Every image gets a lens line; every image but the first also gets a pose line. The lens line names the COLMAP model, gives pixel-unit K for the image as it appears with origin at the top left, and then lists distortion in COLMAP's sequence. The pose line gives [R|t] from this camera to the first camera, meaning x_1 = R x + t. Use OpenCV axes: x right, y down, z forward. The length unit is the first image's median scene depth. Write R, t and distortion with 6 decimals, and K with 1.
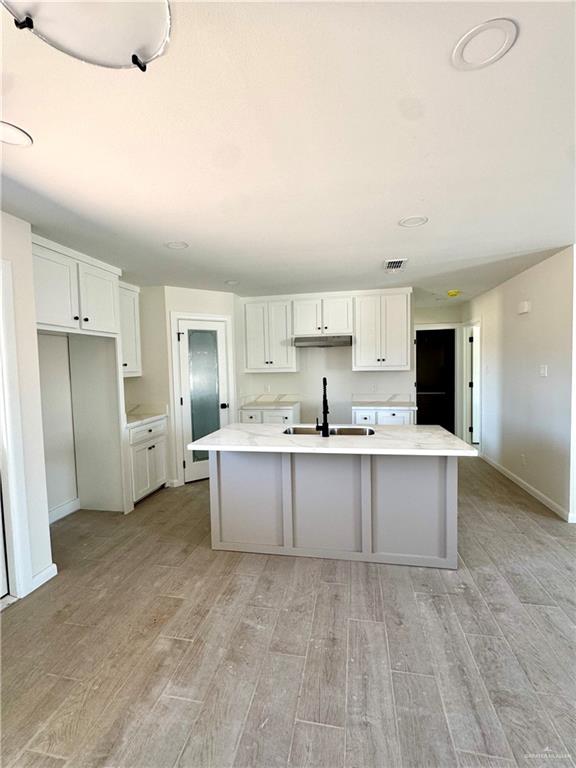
lens RADIAL K [[342.4, 0, 288.0], [0, 342.4, 384.0], [0, 0, 1]] dist [-0.002136, 0.000165]
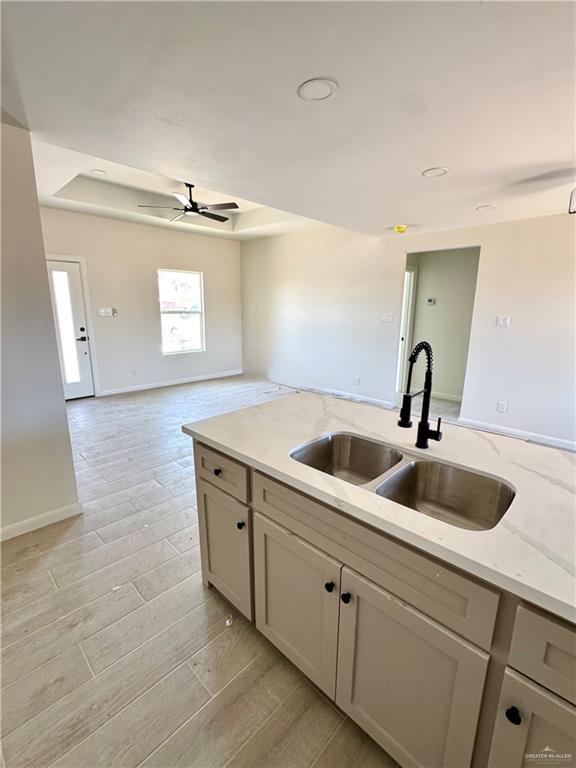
lens RADIAL K [[342.4, 0, 288.0], [0, 342.4, 384.0], [0, 0, 1]] dist [-0.002136, 0.000165]
pose [[-0.837346, -0.107436, 0.536013, 0.004674], [0.037359, 0.966960, 0.252176, -0.066646], [-0.545396, 0.231183, -0.805666, 1.129776]]
